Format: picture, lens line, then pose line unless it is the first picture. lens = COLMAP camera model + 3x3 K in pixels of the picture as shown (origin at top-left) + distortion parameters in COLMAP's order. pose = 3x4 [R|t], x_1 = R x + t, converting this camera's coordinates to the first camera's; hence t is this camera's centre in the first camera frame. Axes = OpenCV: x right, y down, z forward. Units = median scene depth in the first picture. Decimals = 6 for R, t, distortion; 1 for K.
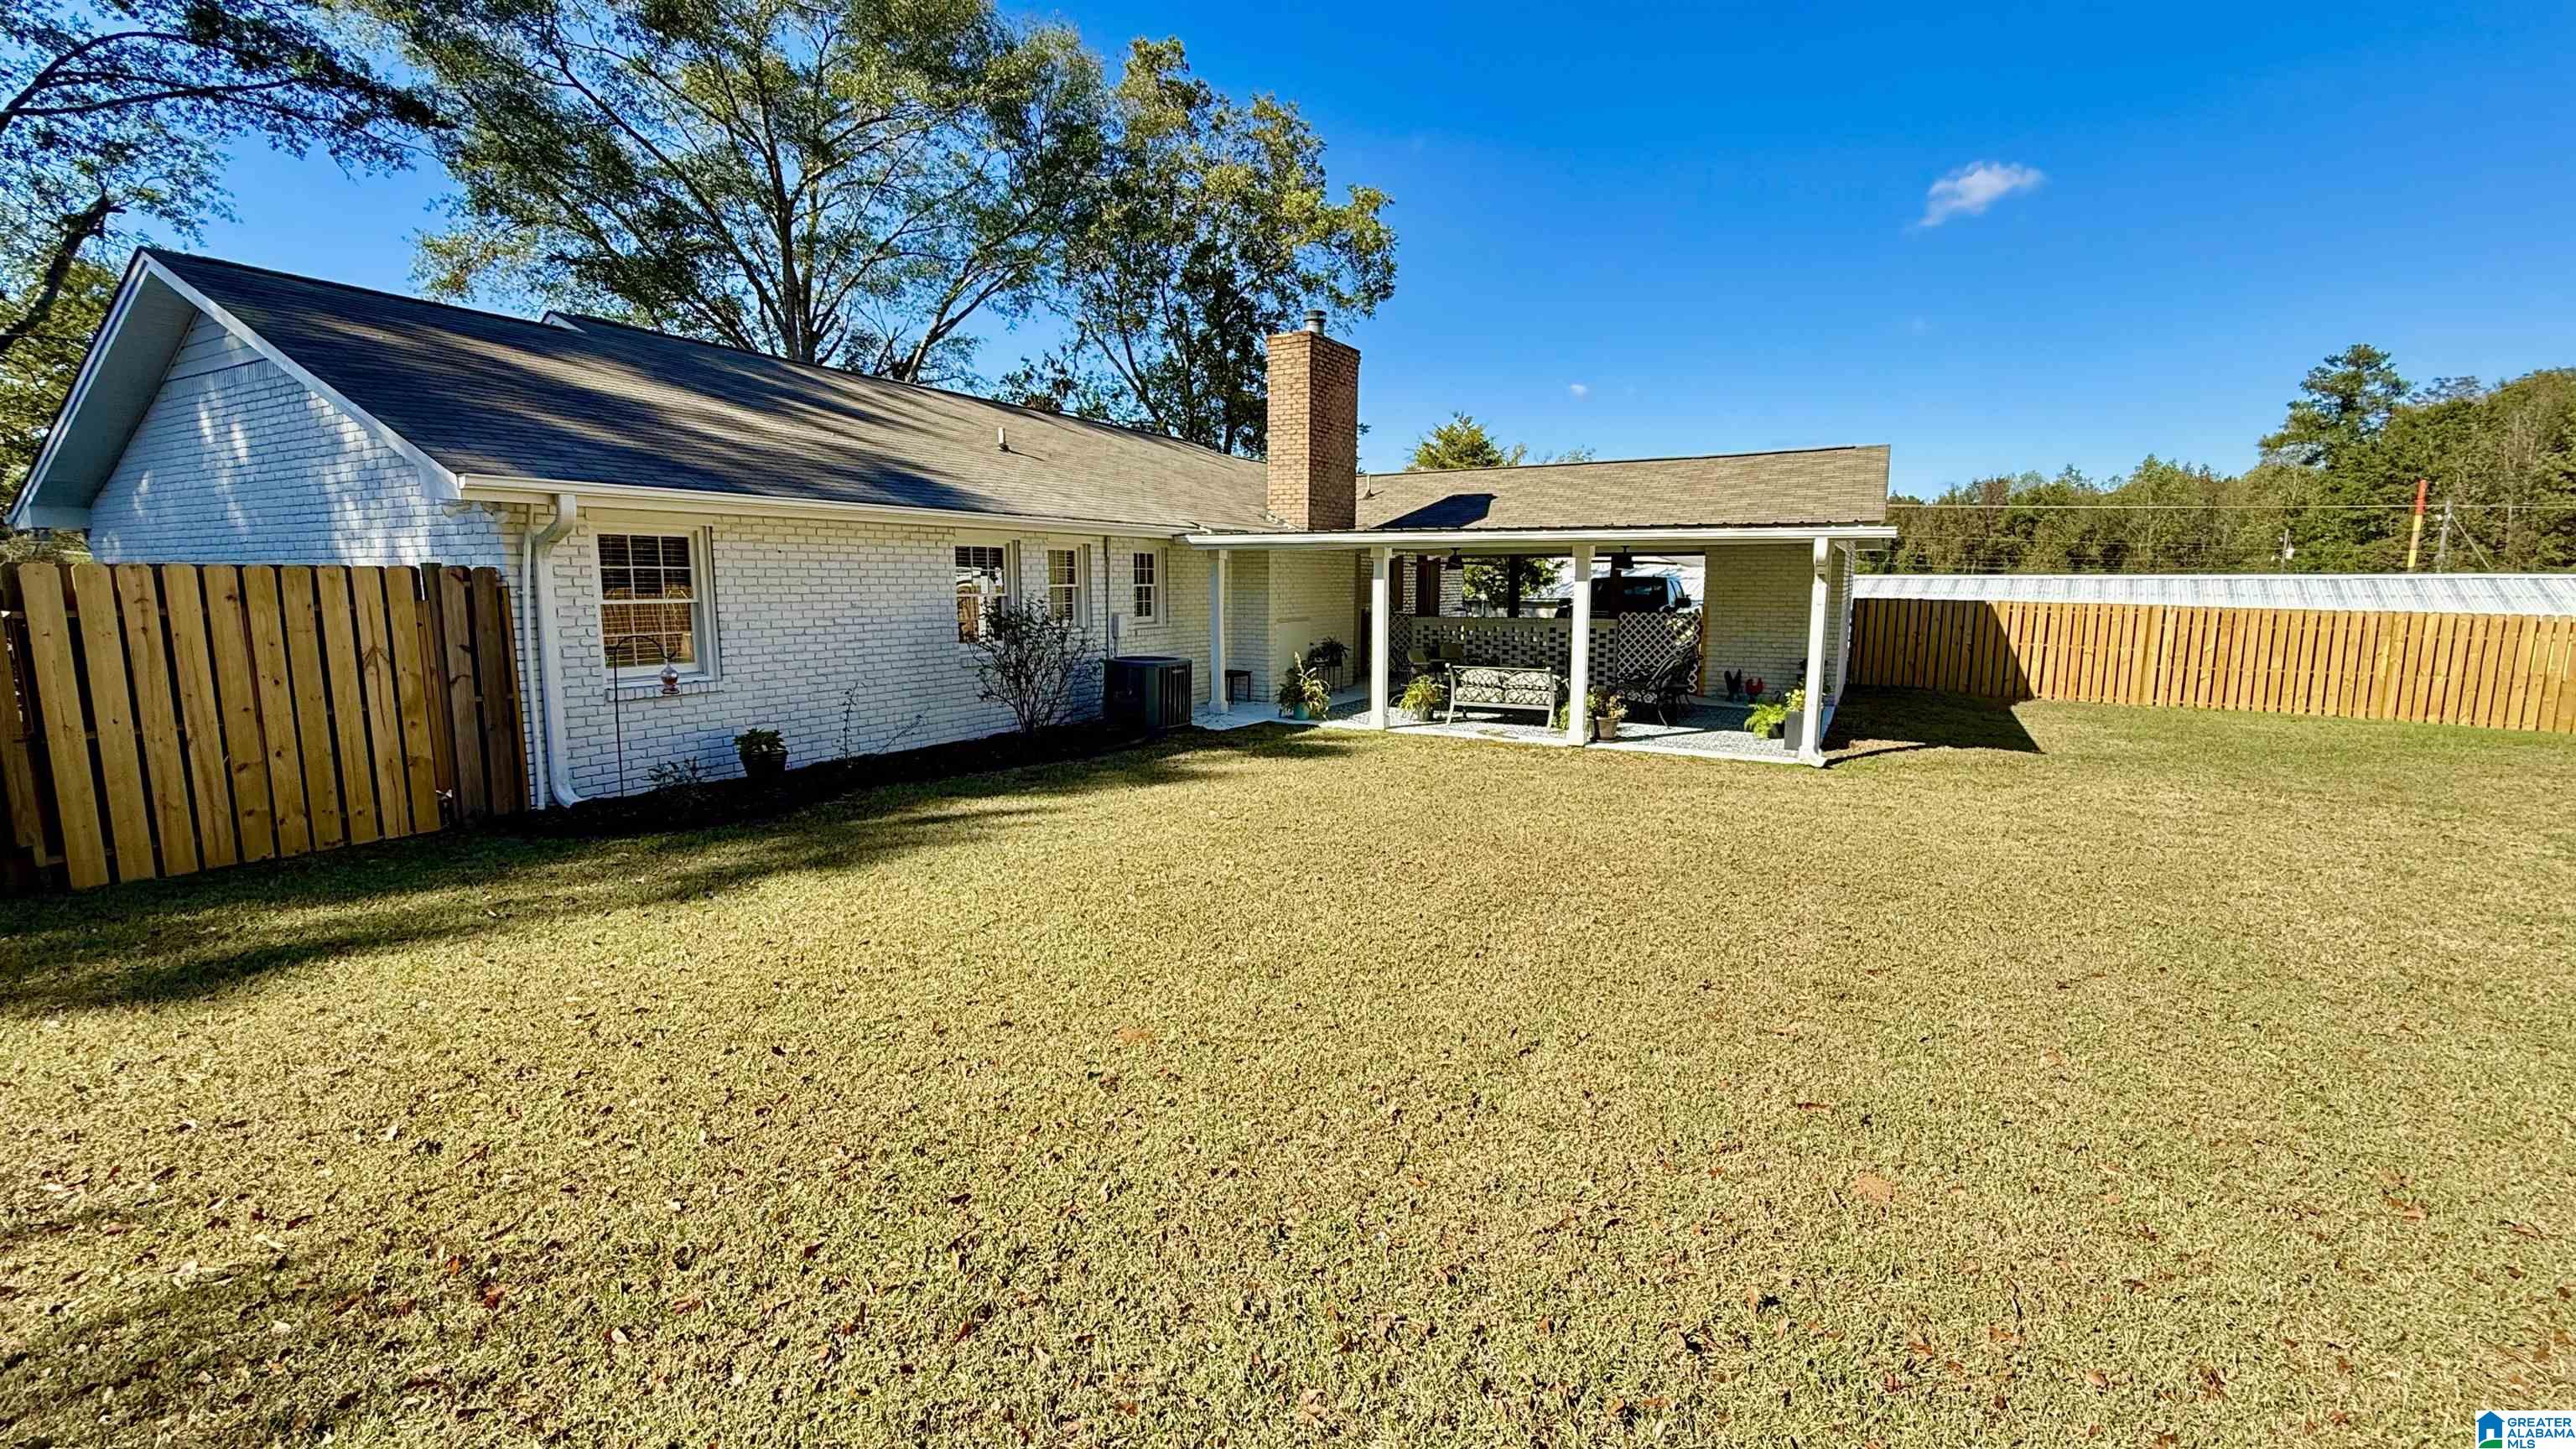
lens RADIAL K [[1046.5, 0, 1288.0], [0, 1046.5, 724.5], [0, 0, 1]] dist [0.000770, 0.000158]
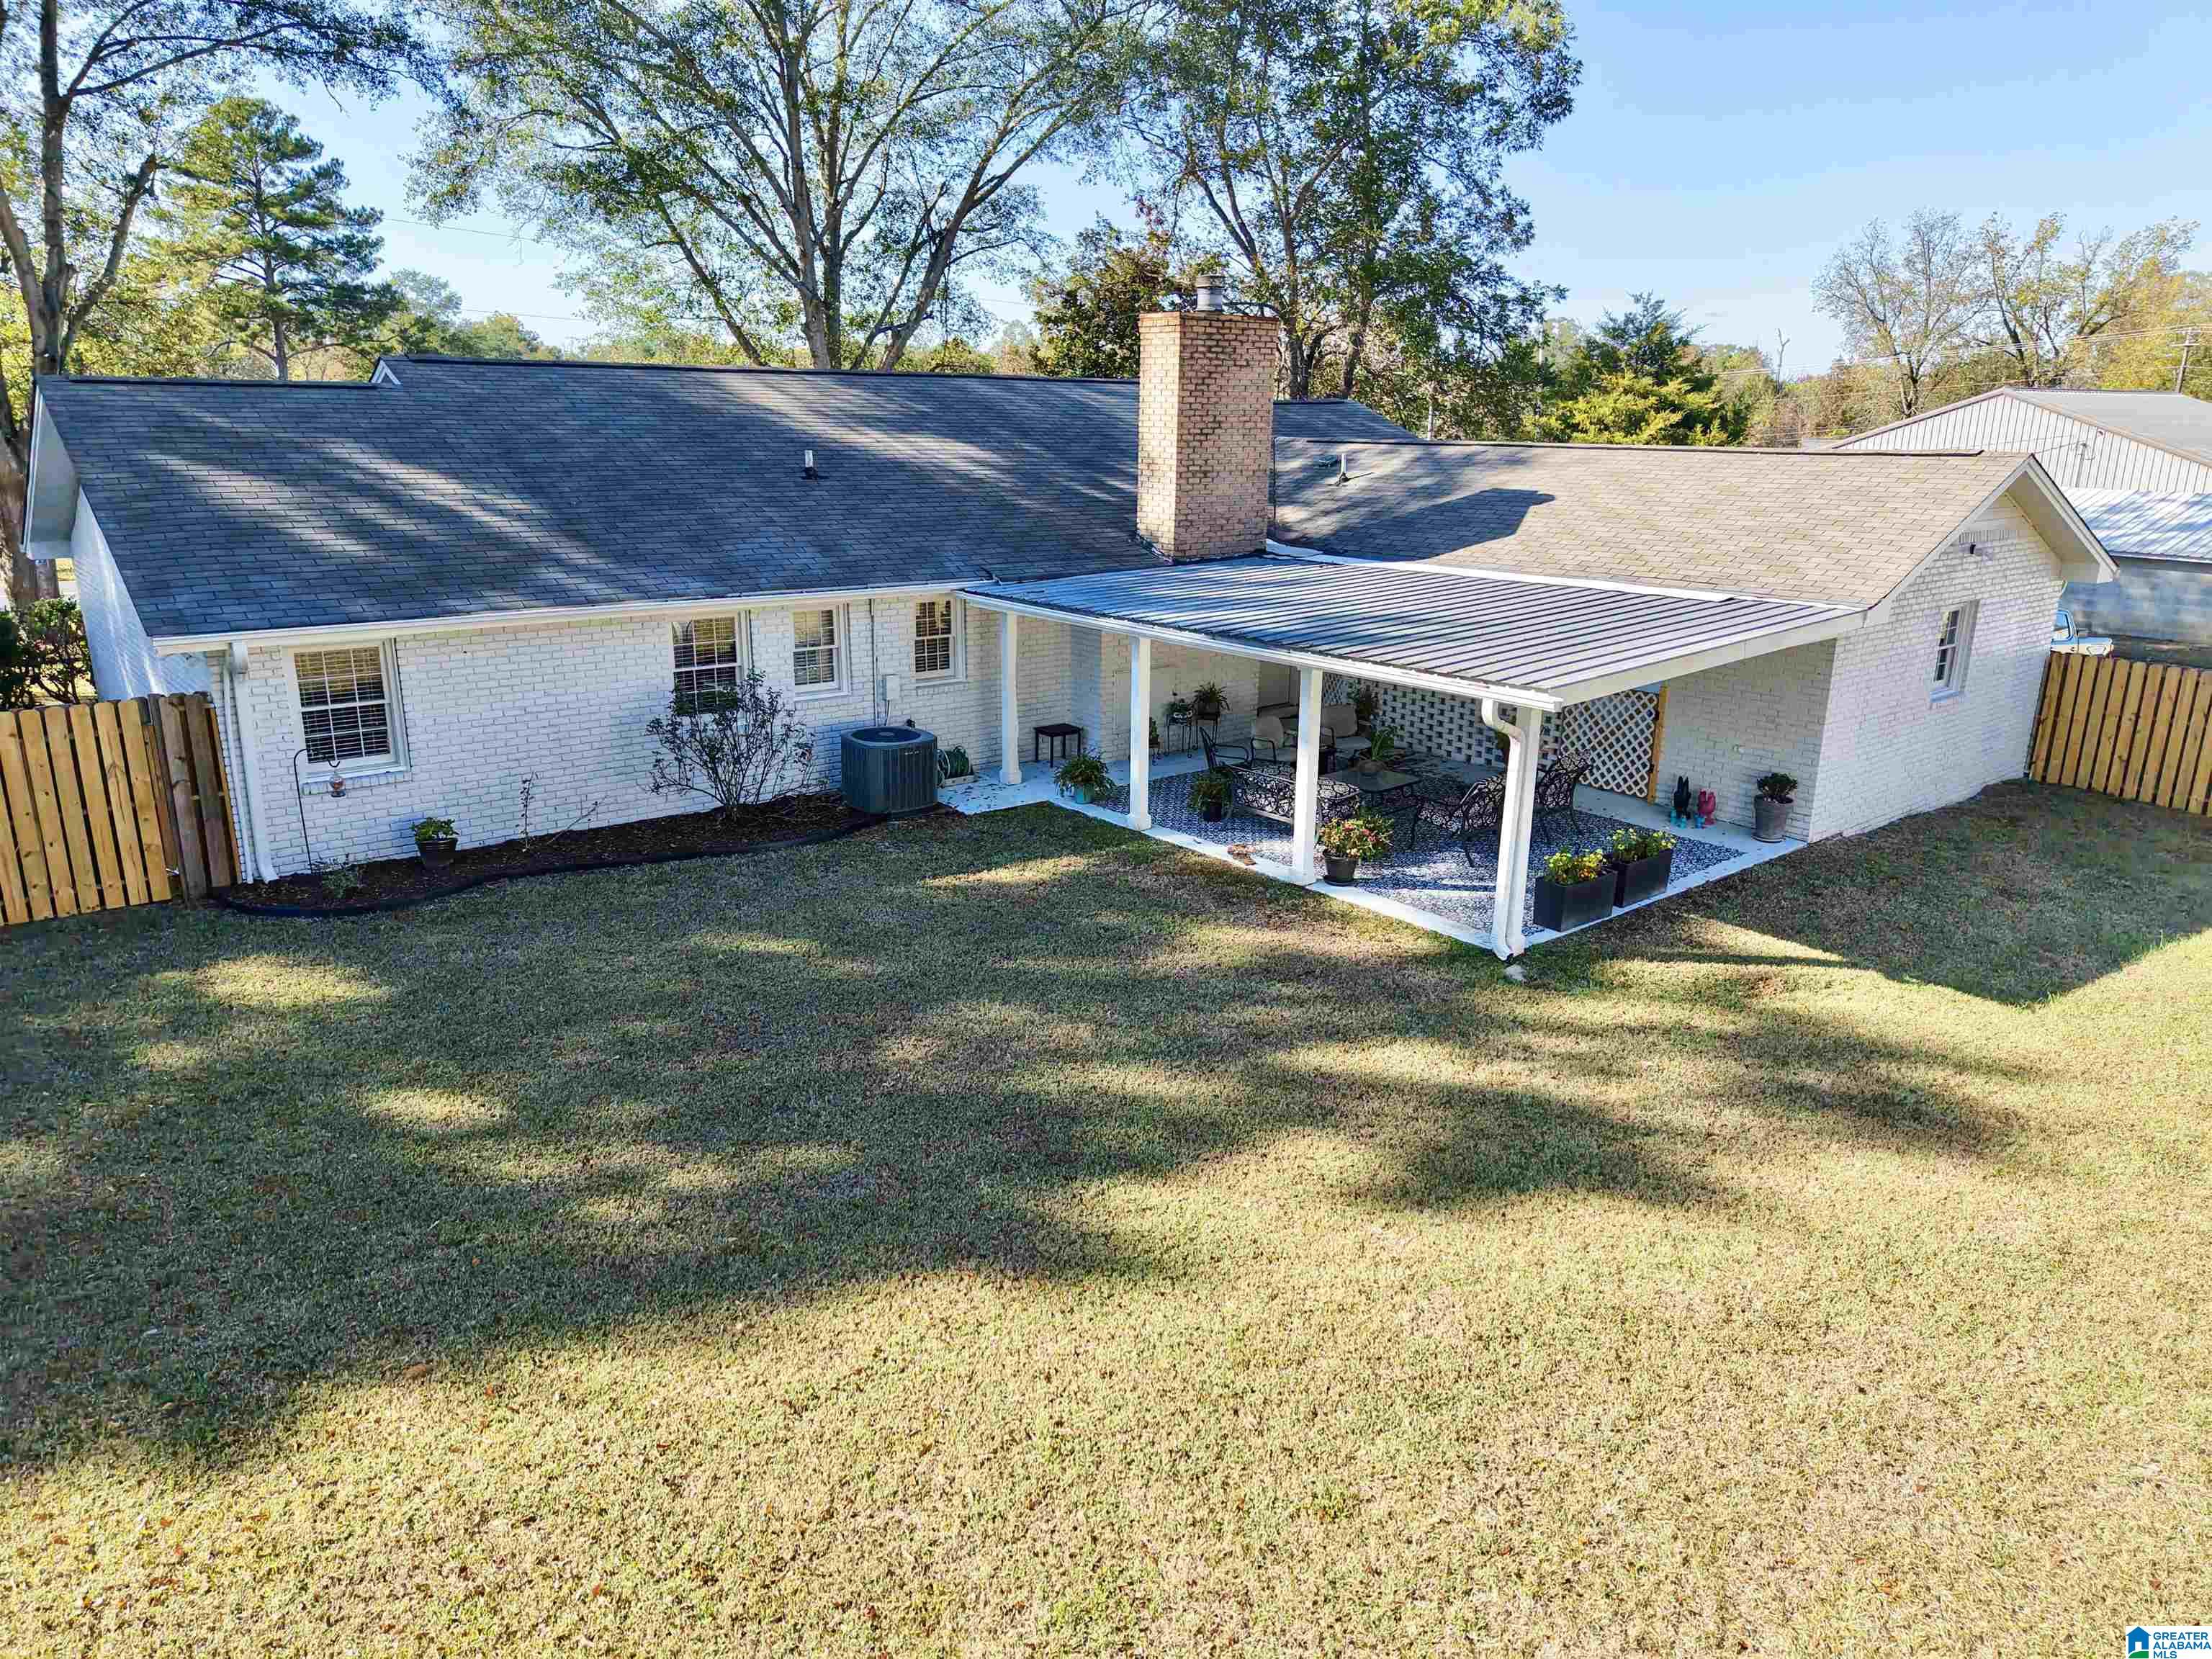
lens RADIAL K [[1466.7, 0, 1101.4], [0, 1466.7, 829.0], [0, 0, 1]] dist [0.051826, -0.040846]
pose [[0.931973, 0.105382, -0.346874, 0.828571], [-0.057211, 0.987582, 0.146317, -0.295692], [0.357986, -0.116518, 0.926428, -0.263602]]
